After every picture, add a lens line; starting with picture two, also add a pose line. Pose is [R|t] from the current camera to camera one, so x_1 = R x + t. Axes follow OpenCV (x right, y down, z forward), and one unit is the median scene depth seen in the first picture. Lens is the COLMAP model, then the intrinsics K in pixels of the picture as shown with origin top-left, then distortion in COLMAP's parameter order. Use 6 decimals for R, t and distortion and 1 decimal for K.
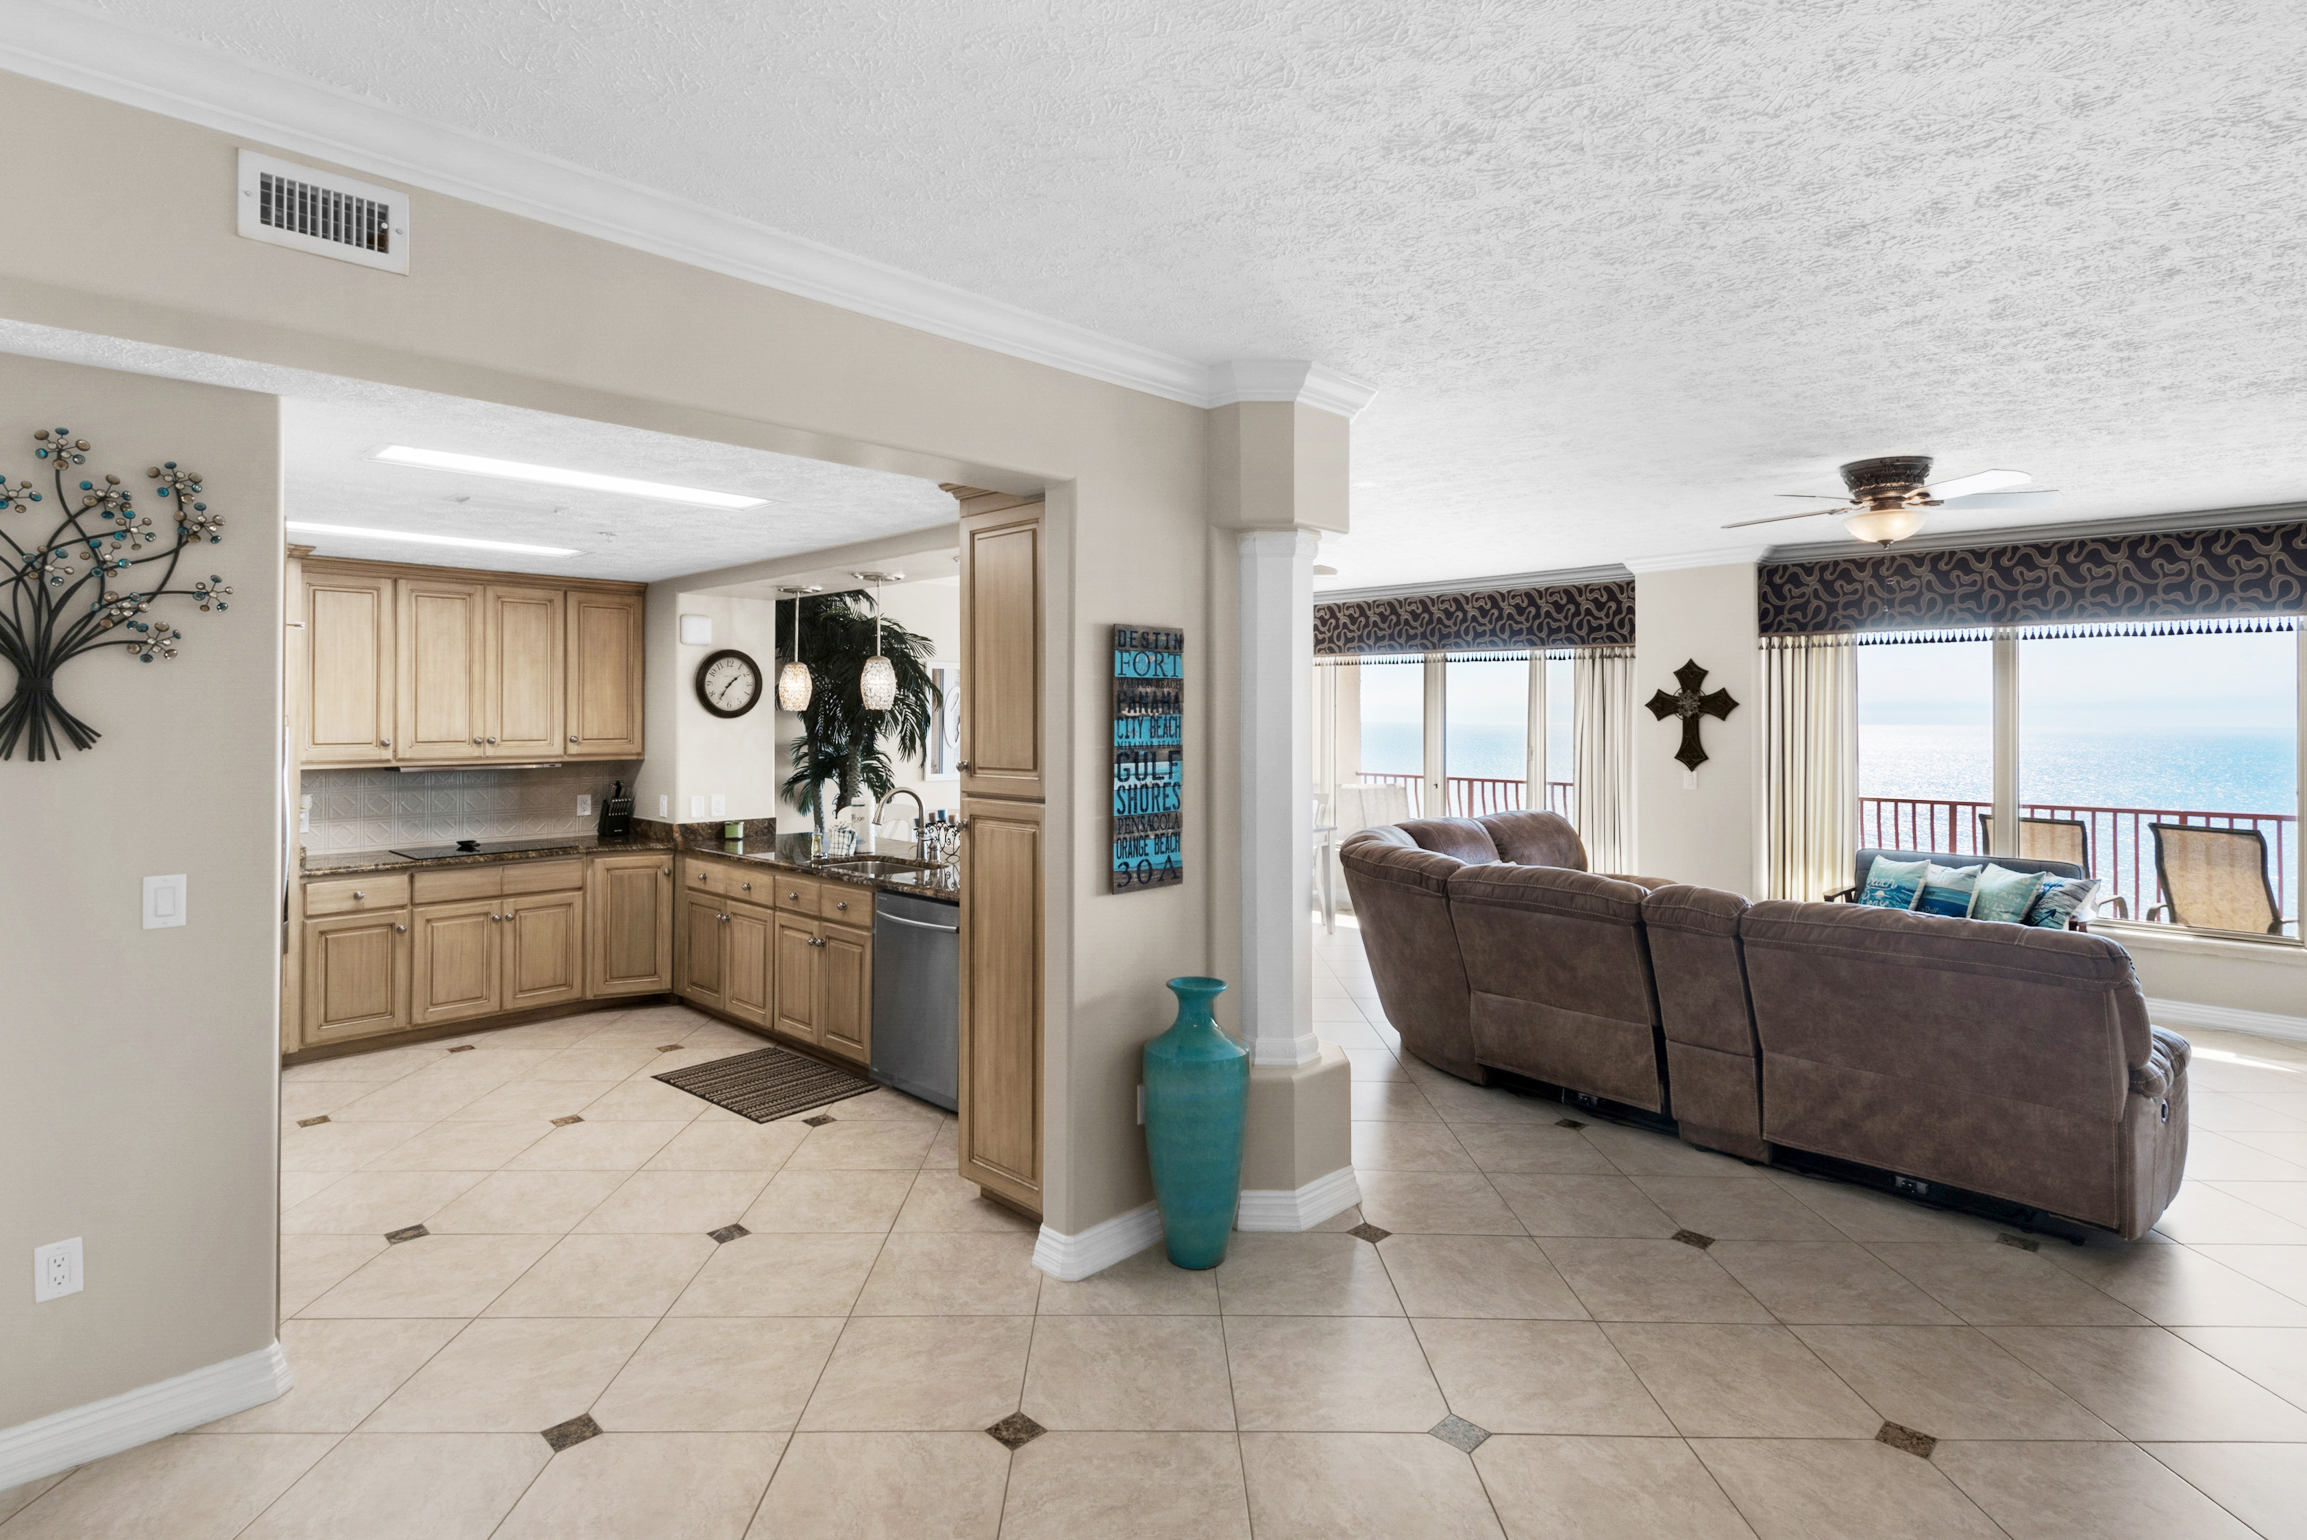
lens RADIAL K [[1156.0, 0, 1131.0], [0, 1156.0, 707.8], [0, 0, 1]] dist [0.024427, -0.008138]
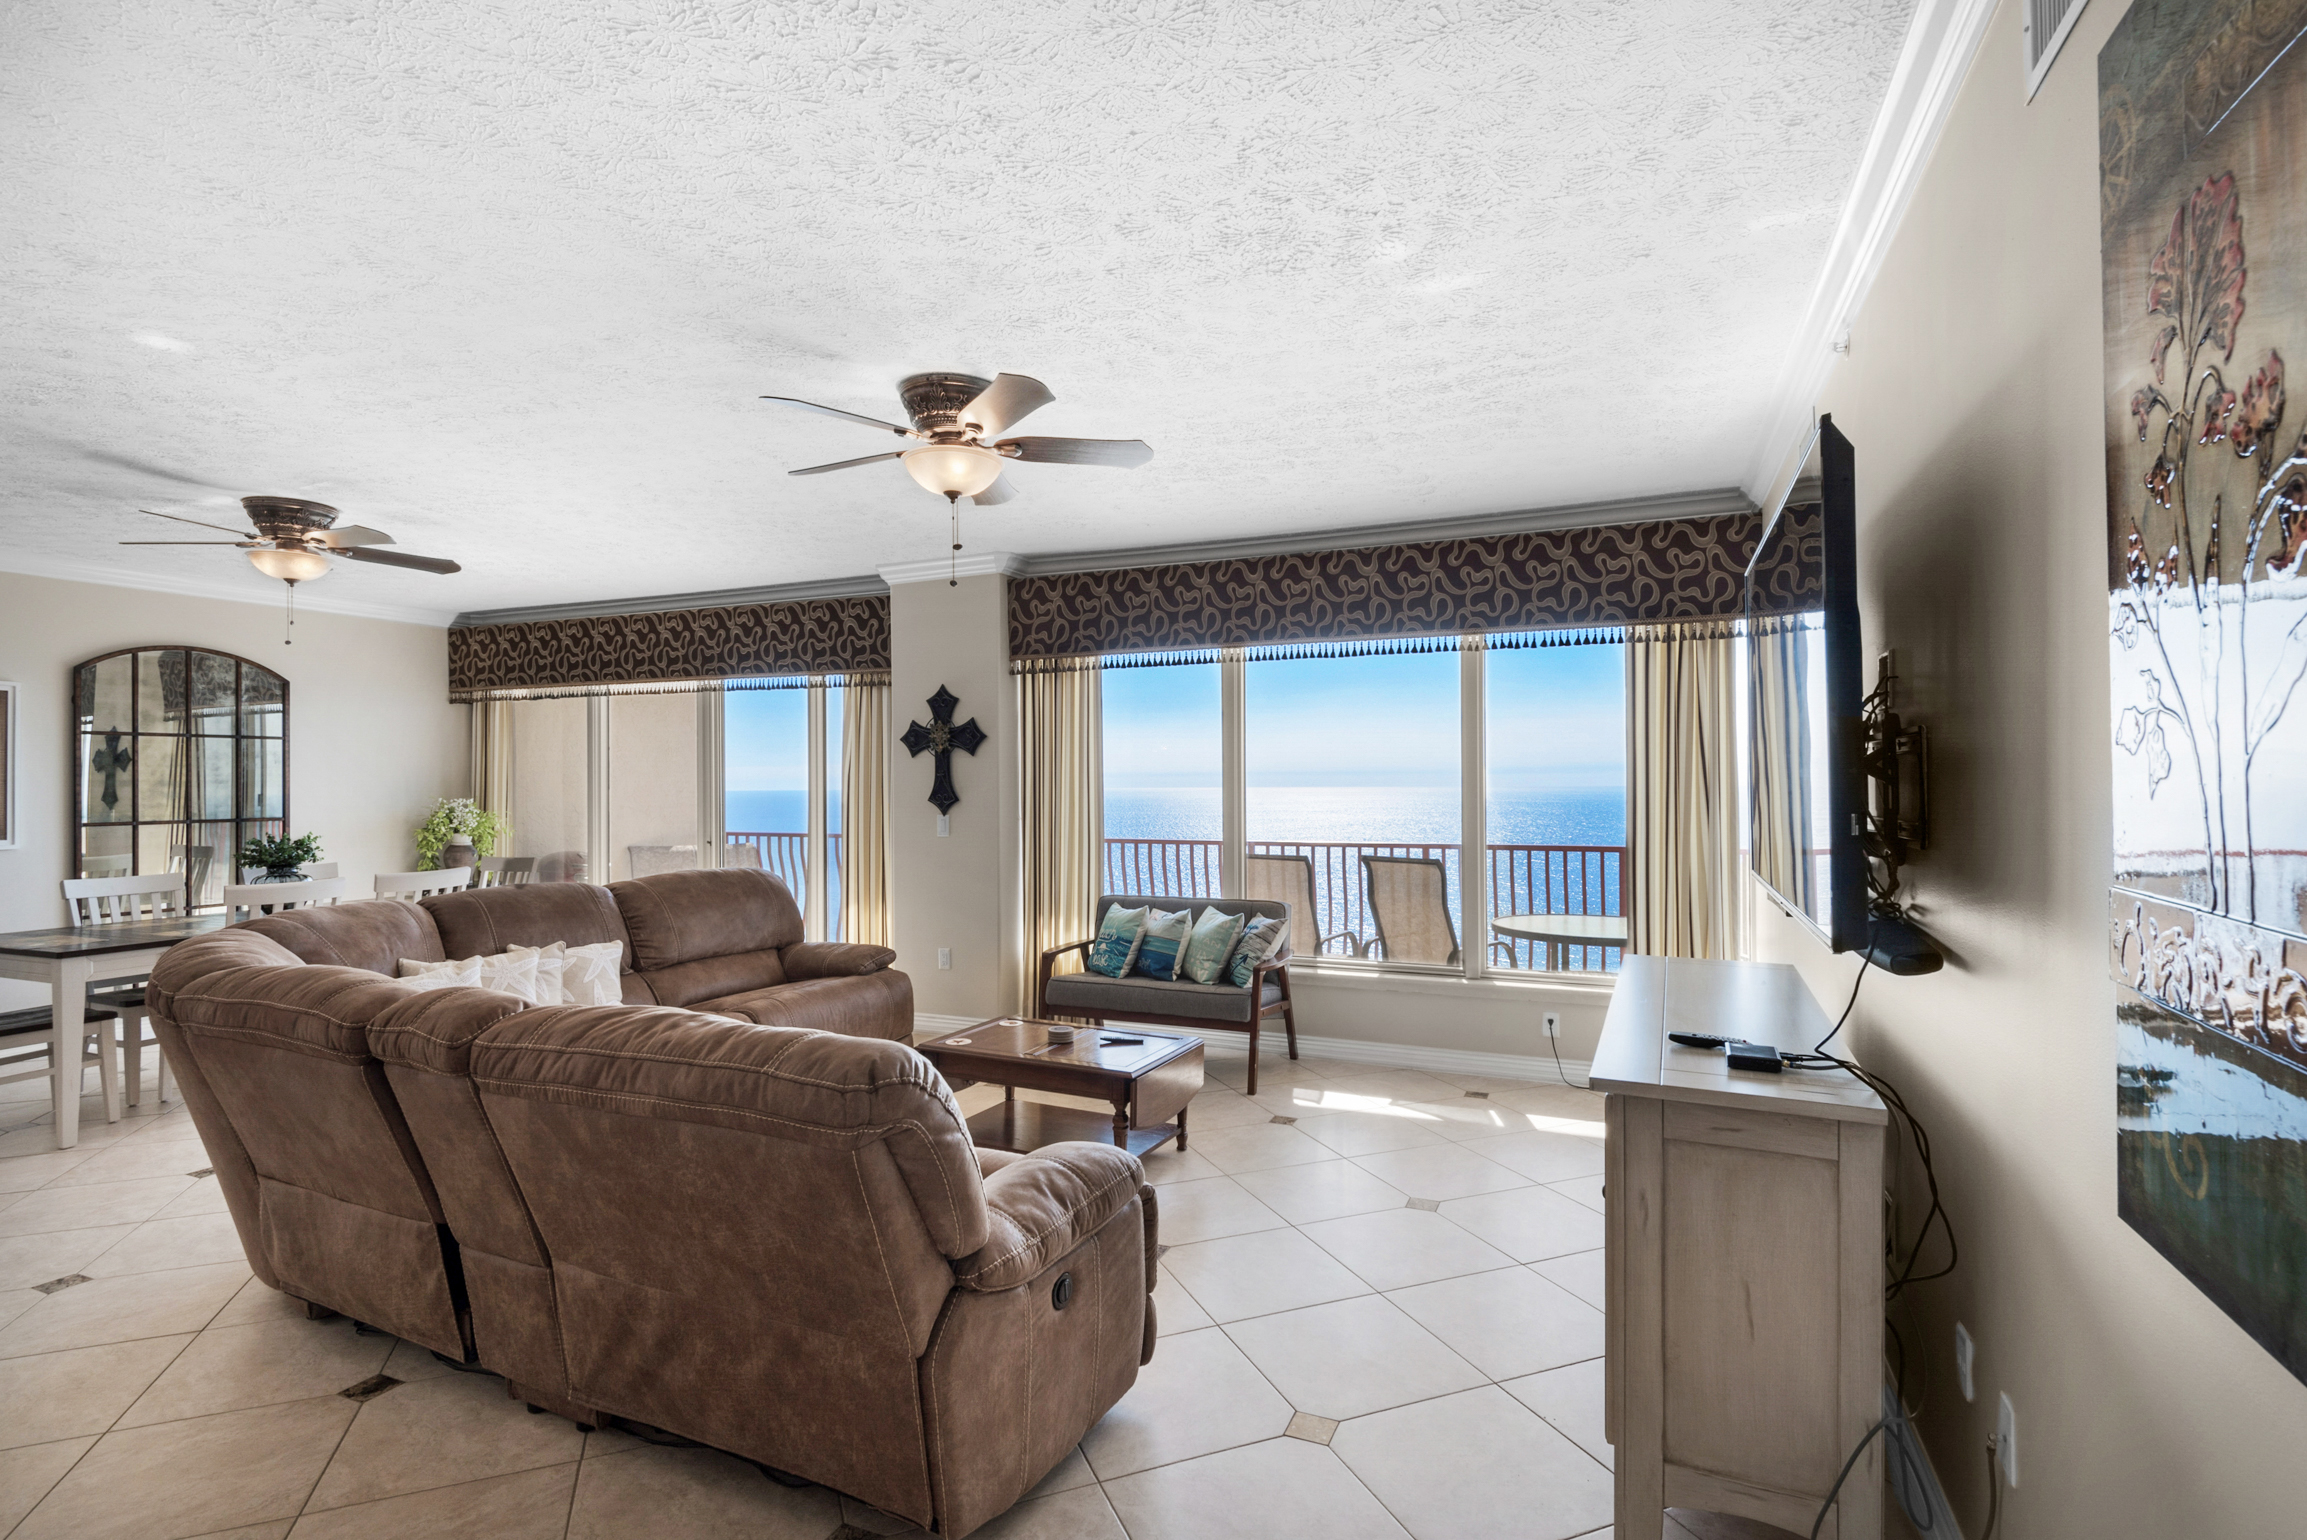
lens RADIAL K [[1092.8, 0, 1158.1], [0, 1092.8, 777.9], [0, 0, 1]] dist [0.002218, -0.002544]
pose [[0.926318, -0.007692, 0.376663, 0.404827], [0.007517, 0.999970, 0.001934, 0.033111], [-0.376666, 0.001039, 0.926348, 0.239512]]
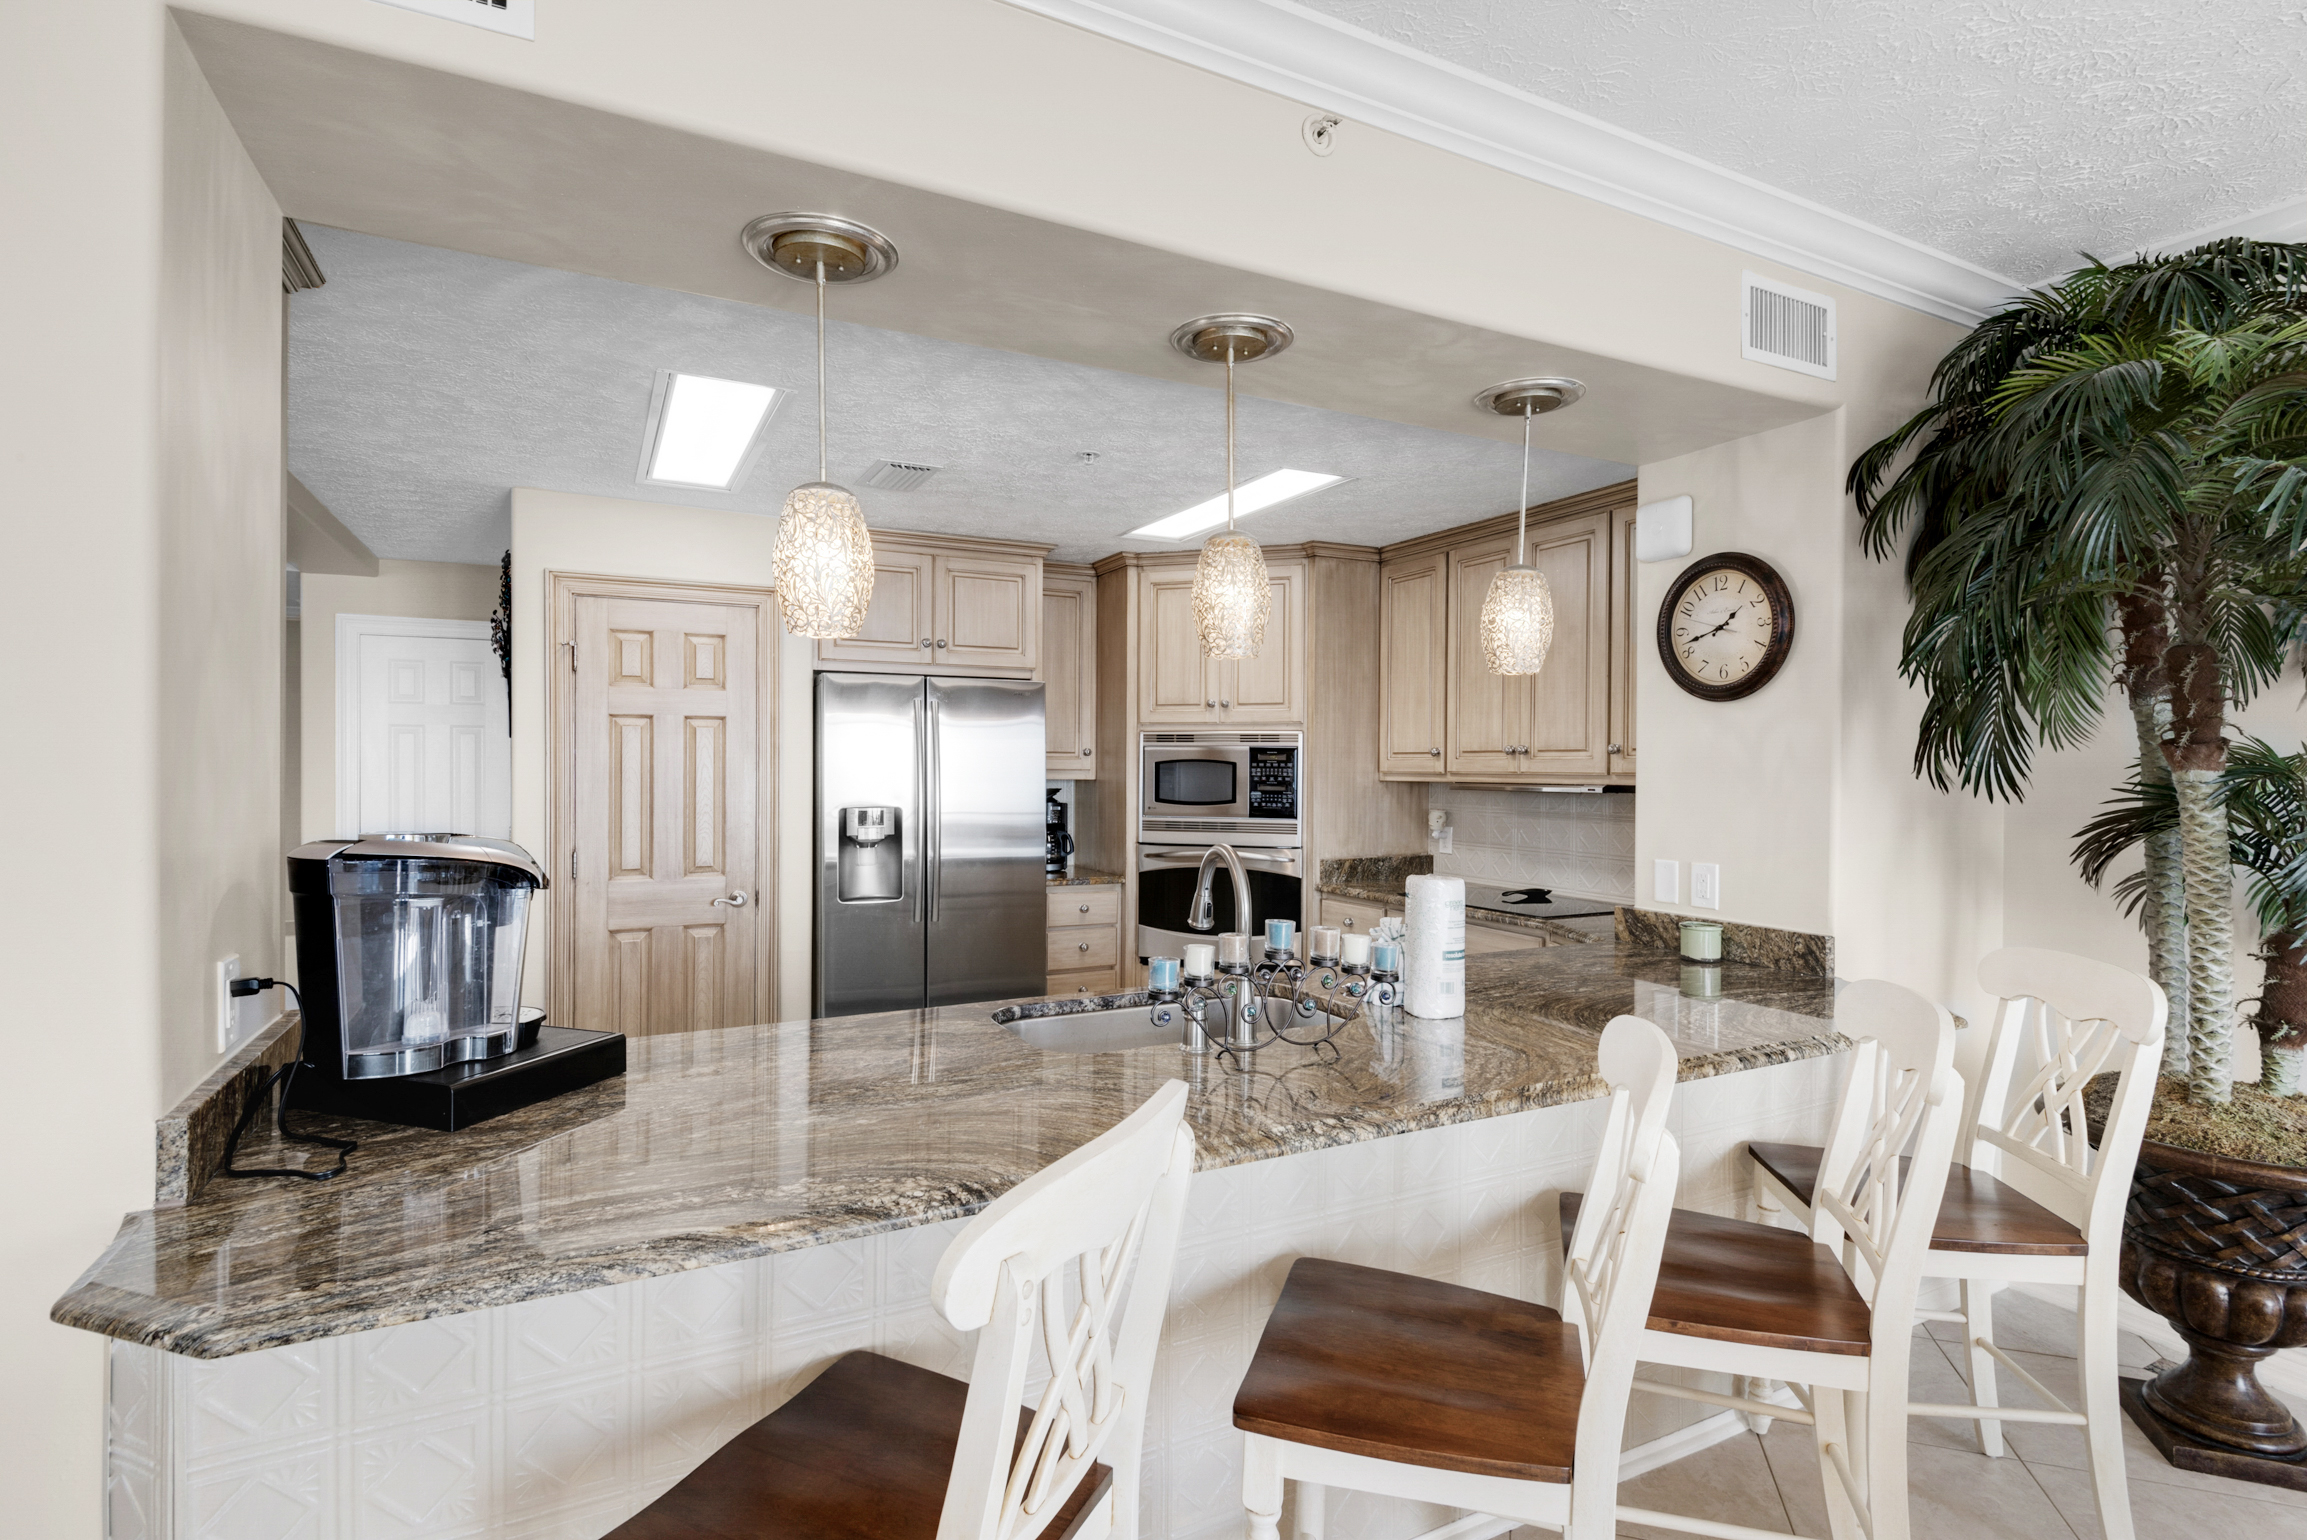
lens RADIAL K [[1092.8, 0, 1167.8], [0, 1092.8, 770.7], [0, 0, 1]] dist [0.002218, -0.002544]
pose [[-0.314574, 0.002544, -0.949229, 0.151376], [0.003077, 0.999994, 0.001661, 0.038474], [0.949228, -0.002399, -0.314580, 0.995836]]
